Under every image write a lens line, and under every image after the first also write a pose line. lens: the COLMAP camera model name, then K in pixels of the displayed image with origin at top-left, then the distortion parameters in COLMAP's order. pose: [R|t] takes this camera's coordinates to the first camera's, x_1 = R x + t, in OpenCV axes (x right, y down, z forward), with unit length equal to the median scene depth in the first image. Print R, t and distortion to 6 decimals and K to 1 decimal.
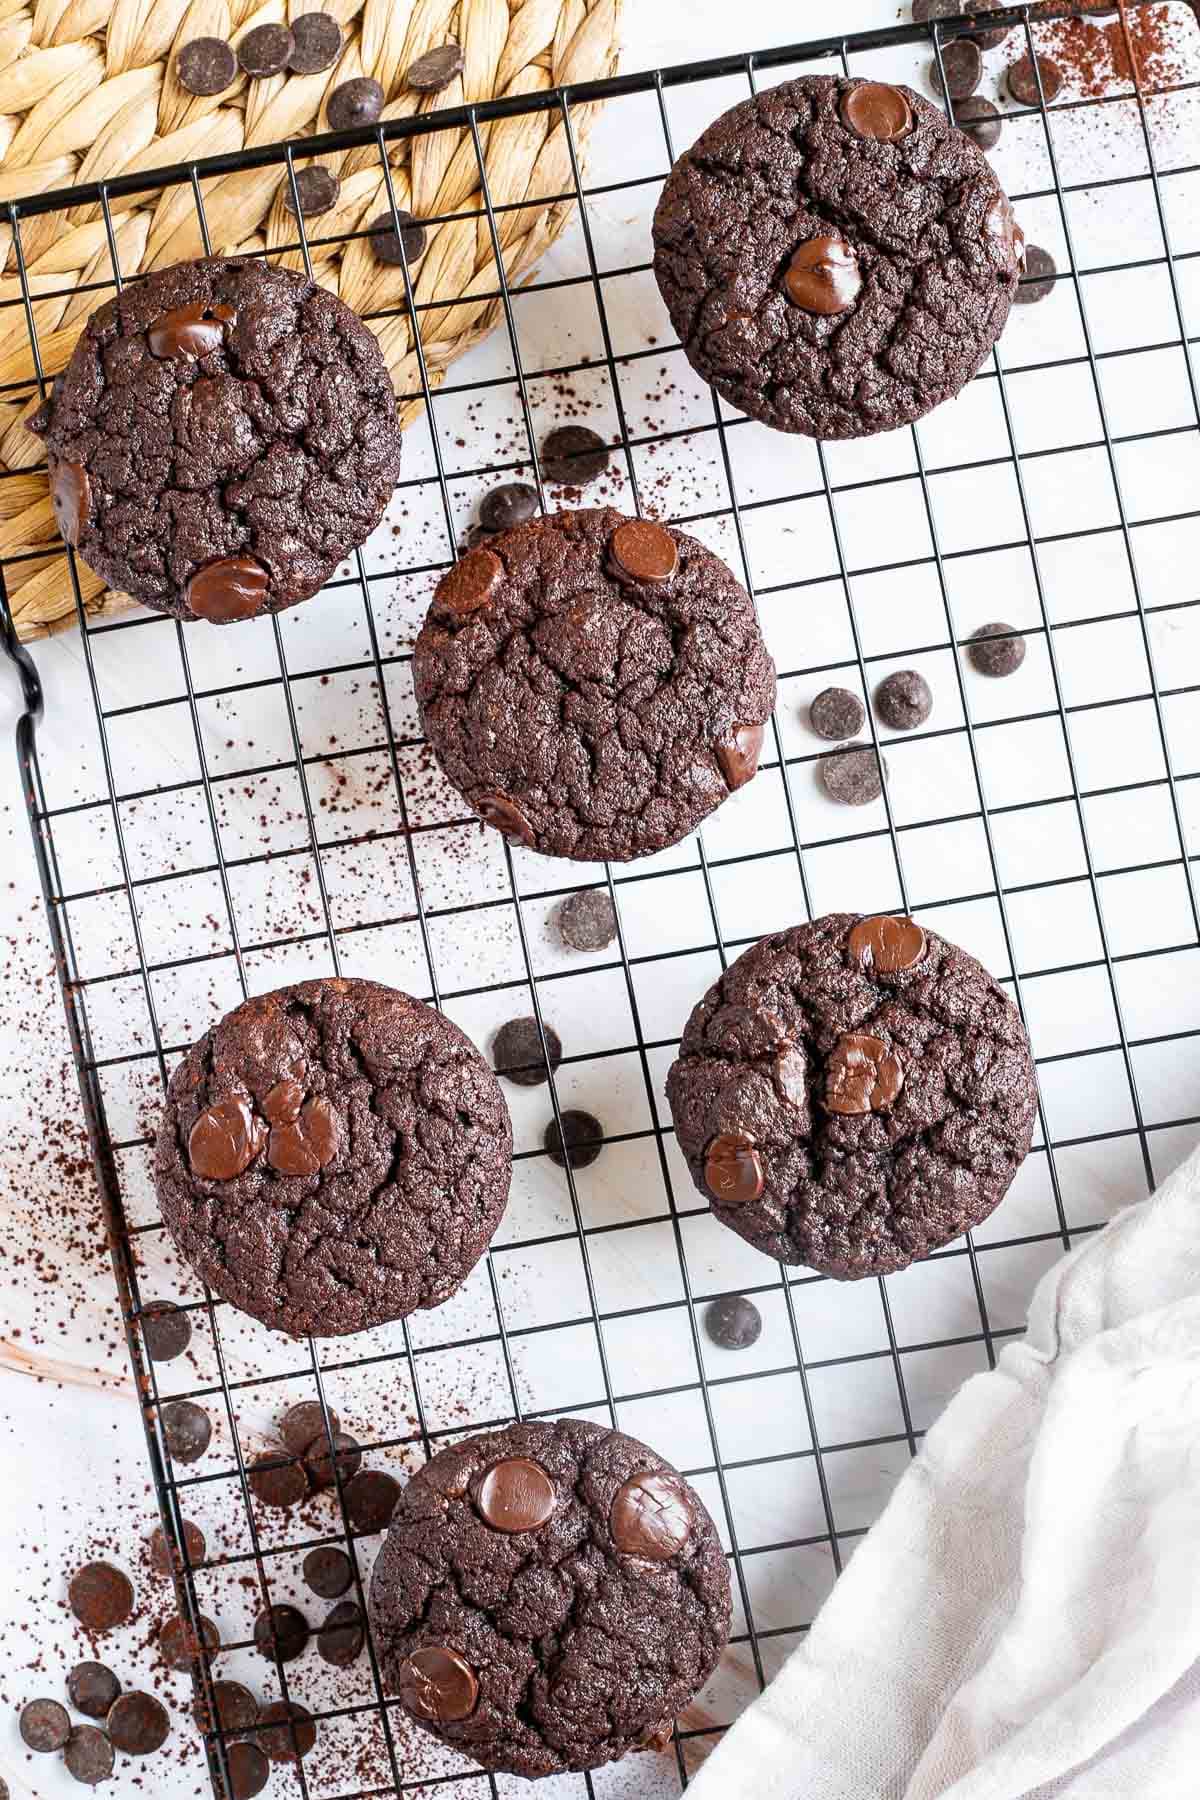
lens RADIAL K [[2622.3, 0, 600.0], [0, 2622.3, 900.0], [0, 0, 1]] dist [-0.122614, -0.044234]
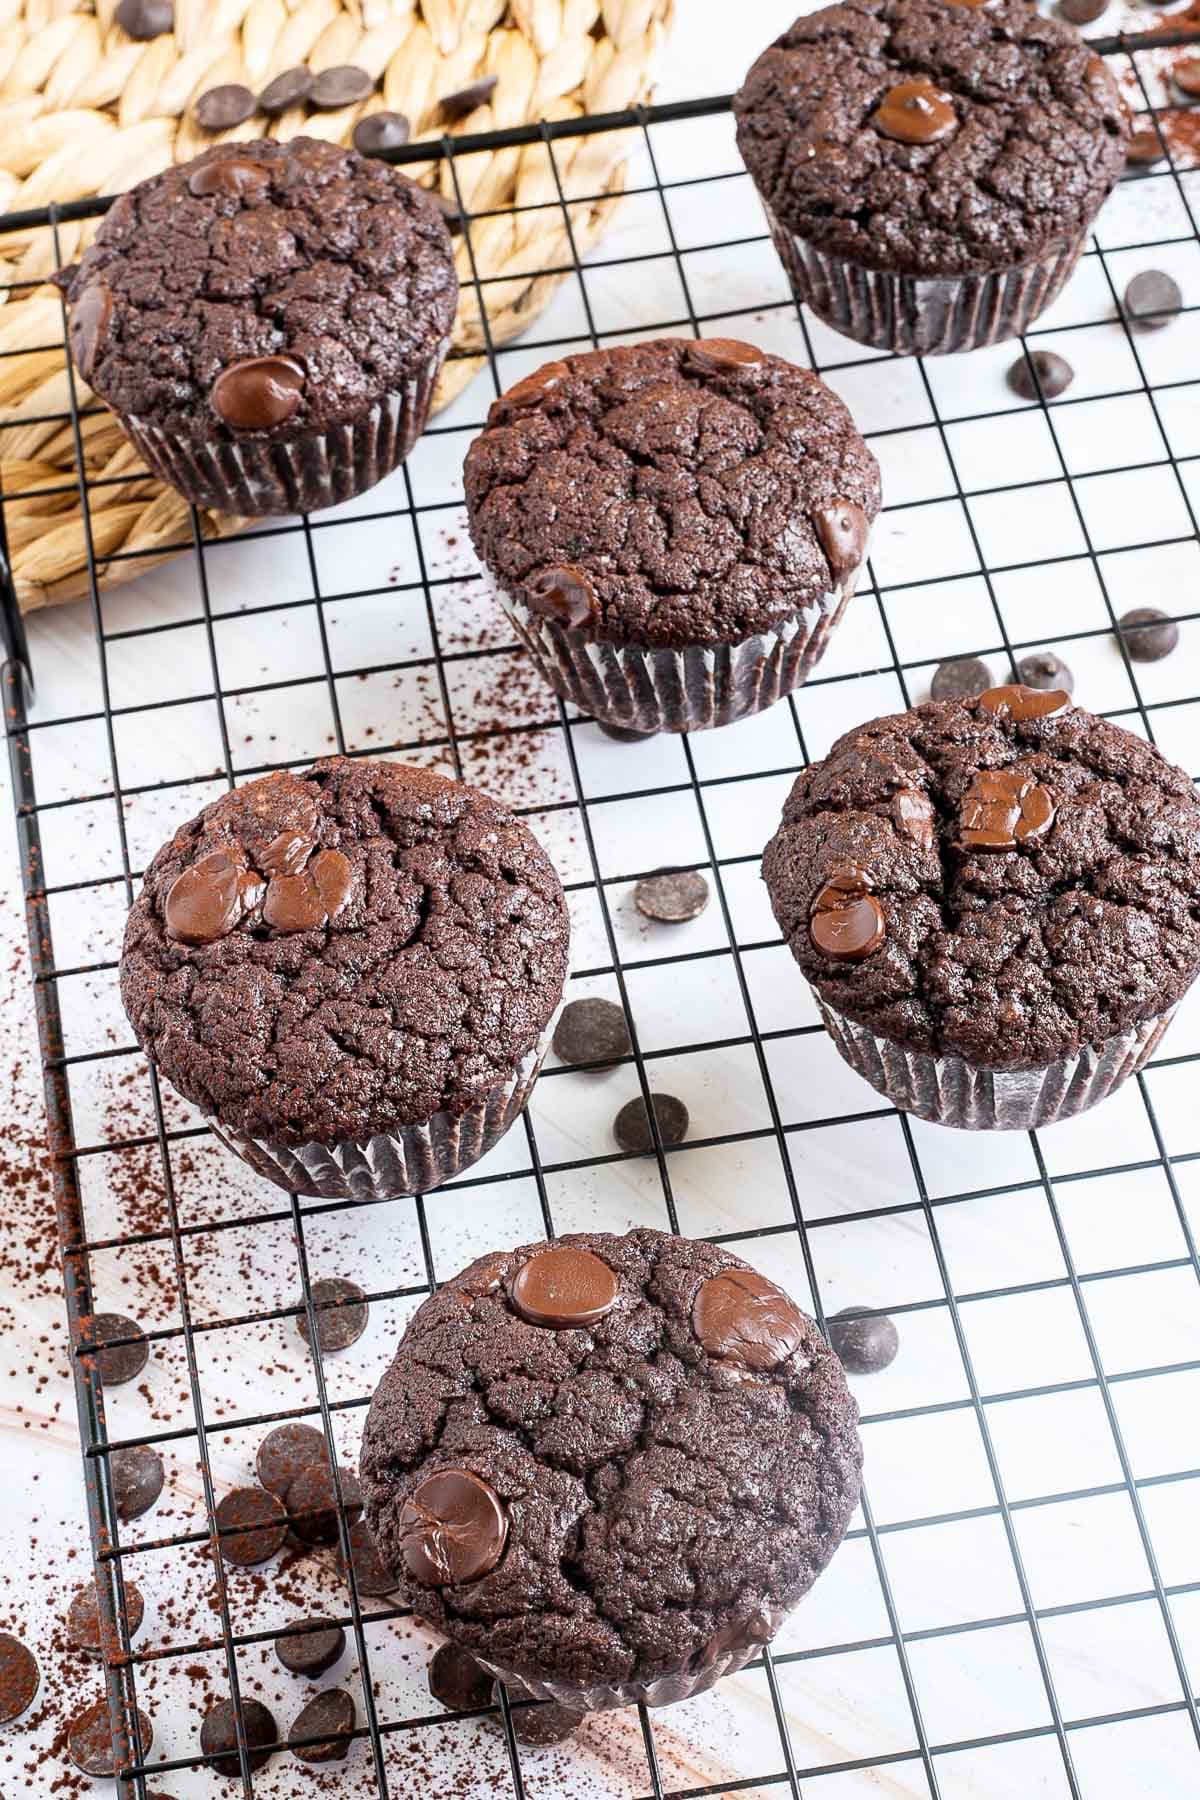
lens RADIAL K [[3113.6, 0, 600.0], [0, 3113.6, 900.0], [0, 0, 1]] dist [-0.127215, -0.039556]
pose [[0.999228, -0.009901, -0.038020, 0.011977], [-0.009688, 0.875753, -0.482662, 0.540520], [0.038075, 0.482658, 0.874981, 0.166578]]
